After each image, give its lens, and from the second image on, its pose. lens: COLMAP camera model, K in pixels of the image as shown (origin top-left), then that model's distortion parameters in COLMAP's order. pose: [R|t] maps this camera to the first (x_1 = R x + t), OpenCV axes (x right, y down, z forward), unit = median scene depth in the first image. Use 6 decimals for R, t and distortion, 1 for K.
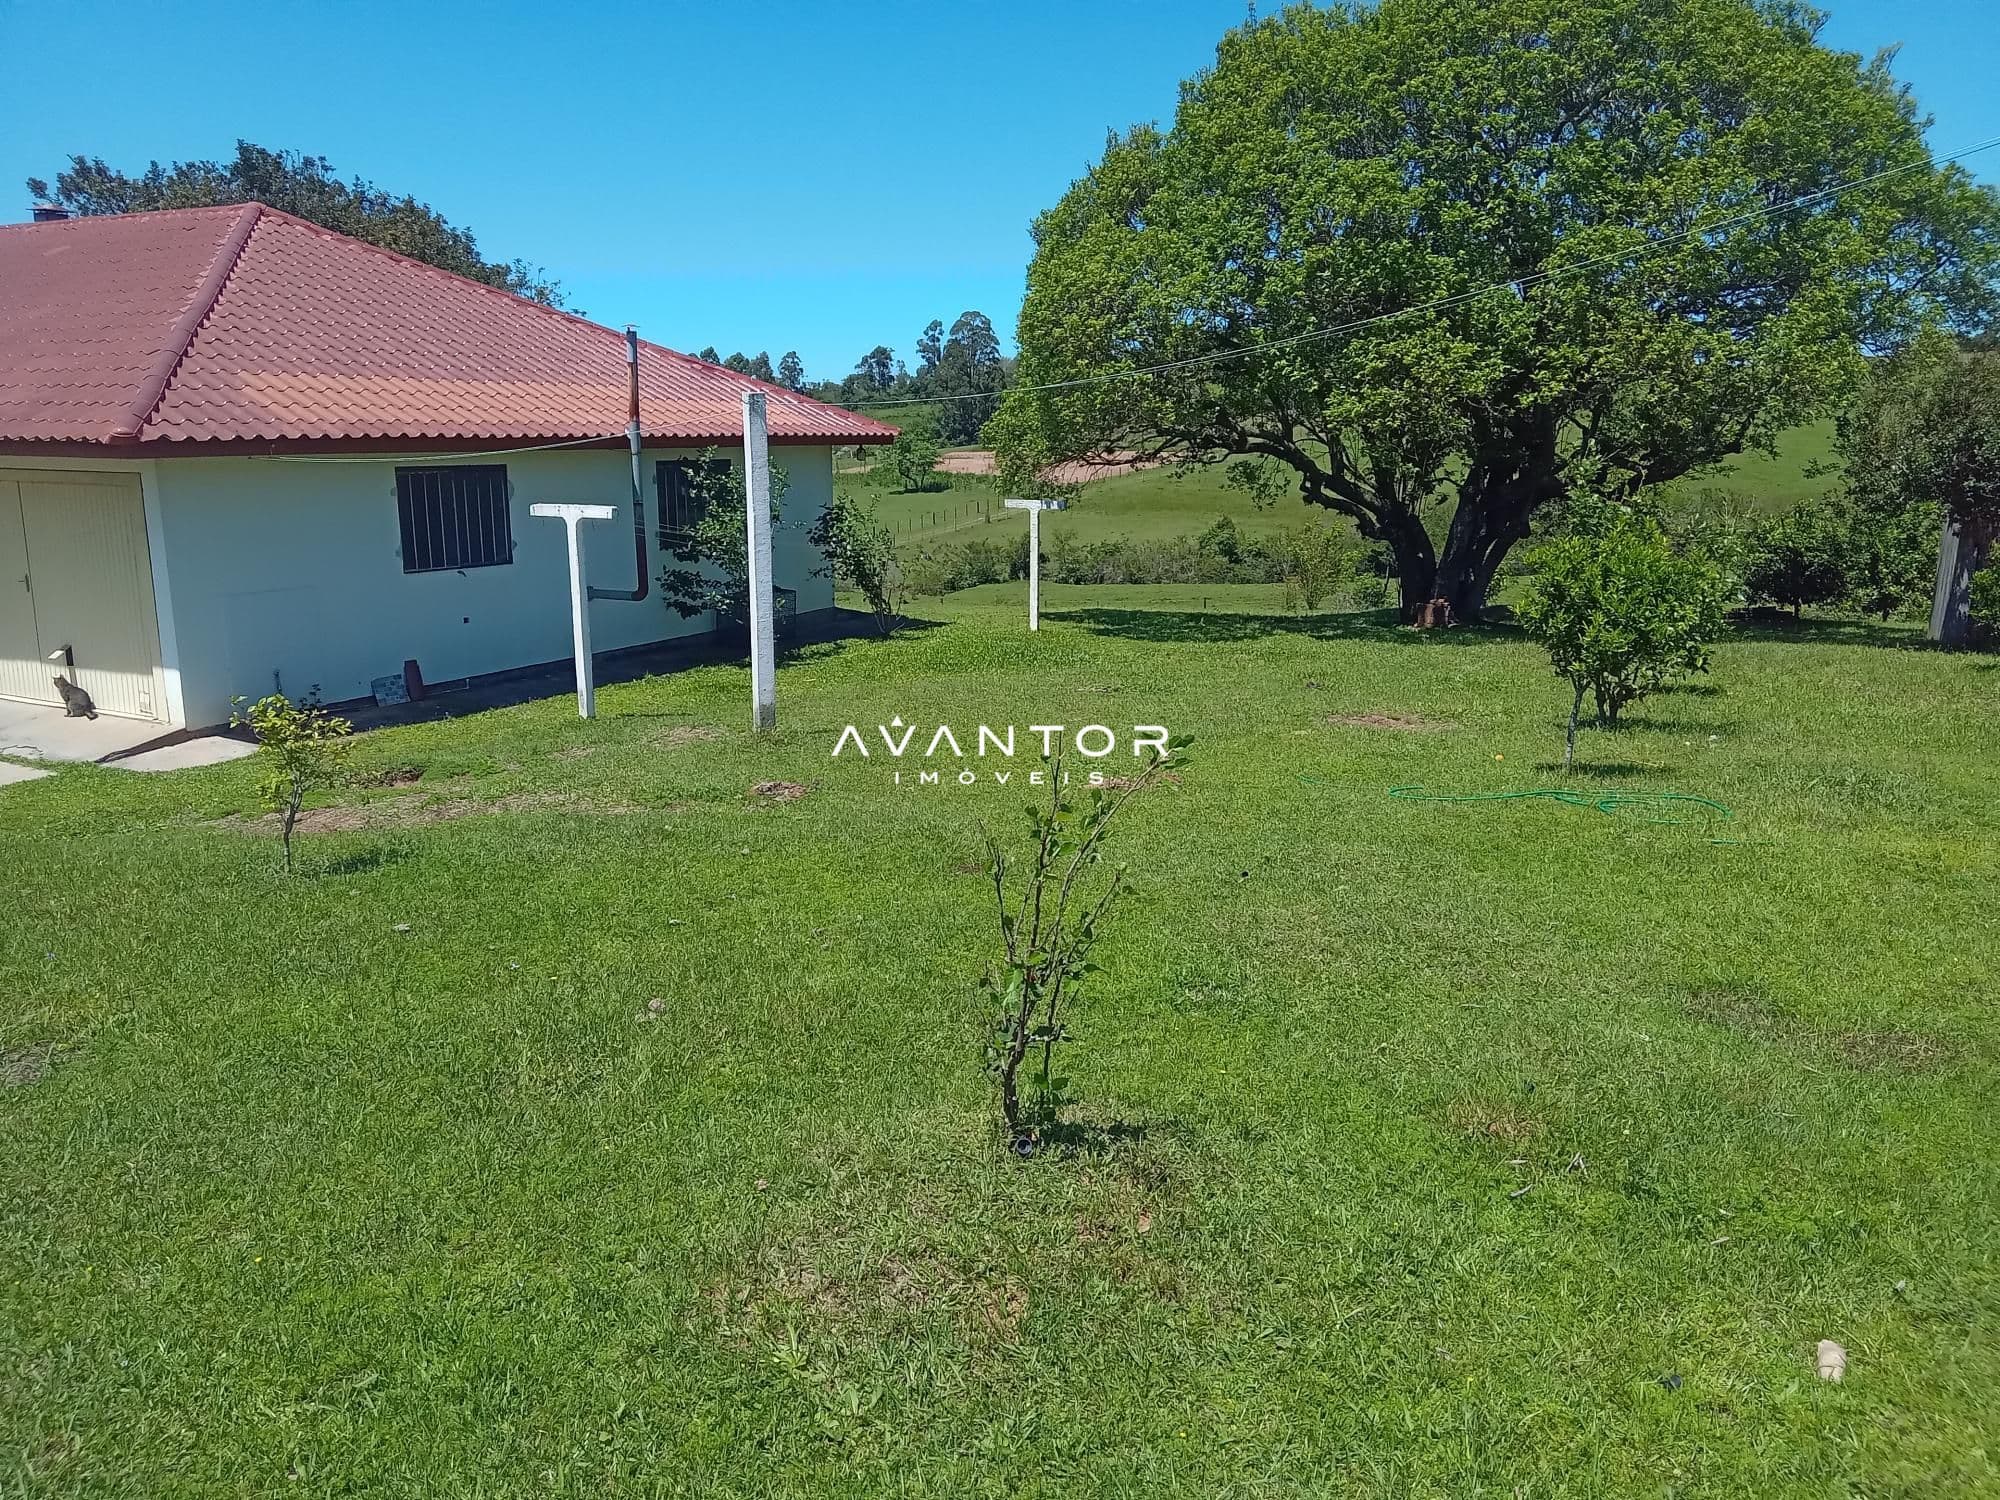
lens RADIAL K [[1455.9, 0, 1007.3], [0, 1455.9, 751.7], [0, 0, 1]] dist [0.043350, -0.050789]
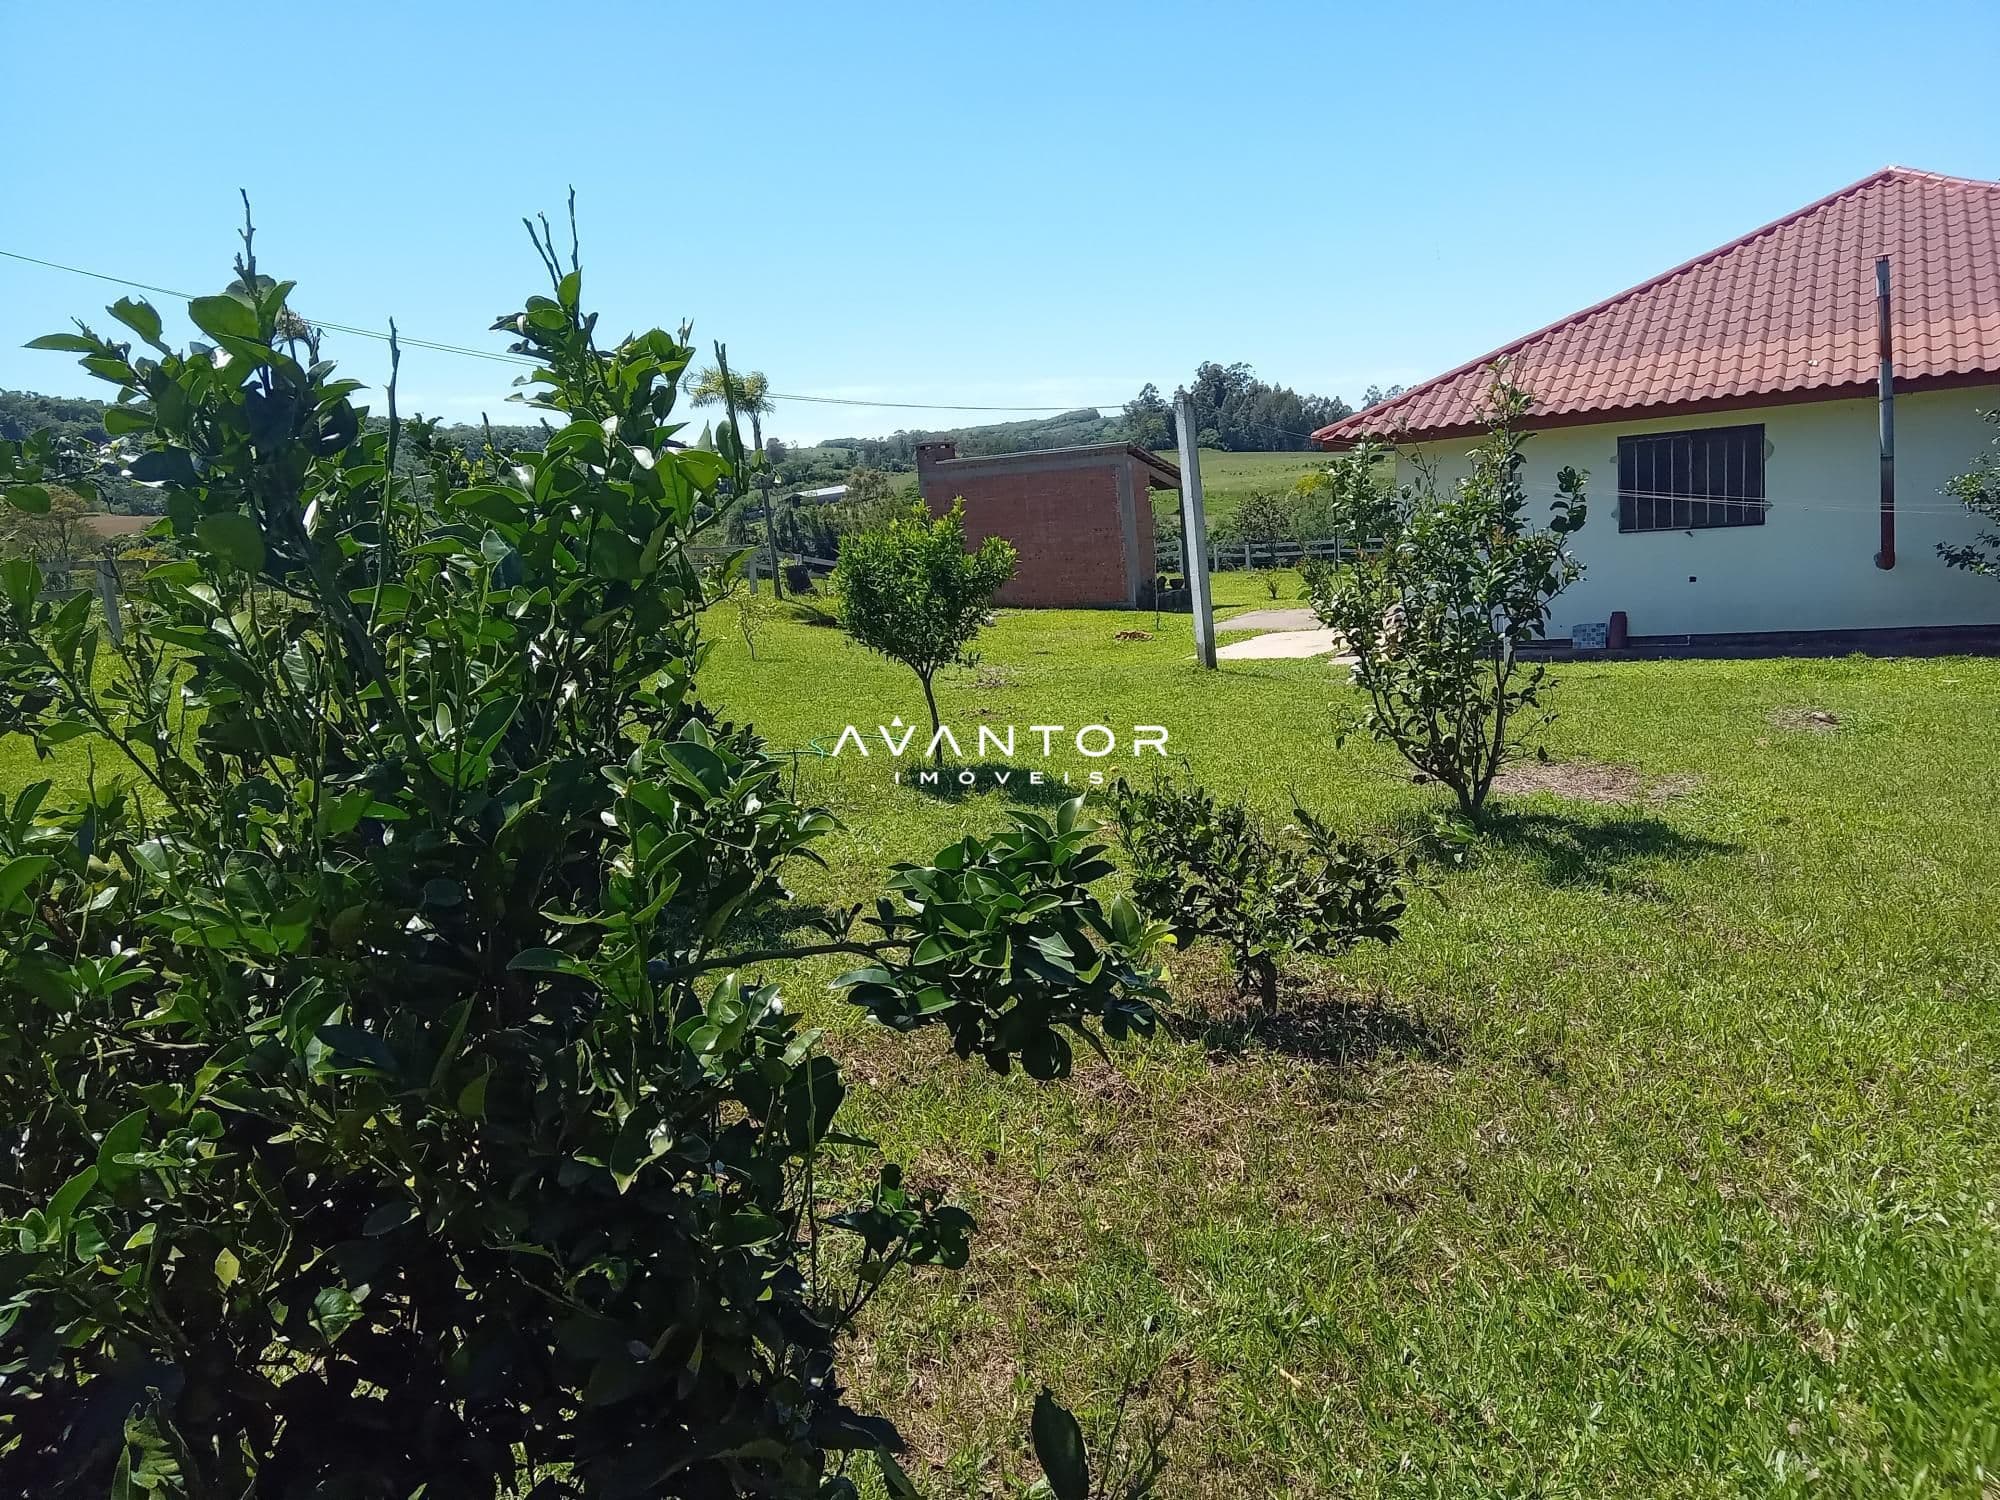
lens RADIAL K [[1455.9, 0, 1005.1], [0, 1455.9, 749.0], [0, 0, 1]] dist [0.043350, -0.050789]
pose [[-0.045060, 0.199508, -0.978860, 0.683619], [-0.112376, 0.972623, 0.203410, -0.129613], [0.992644, 0.119166, -0.021406, 0.561134]]
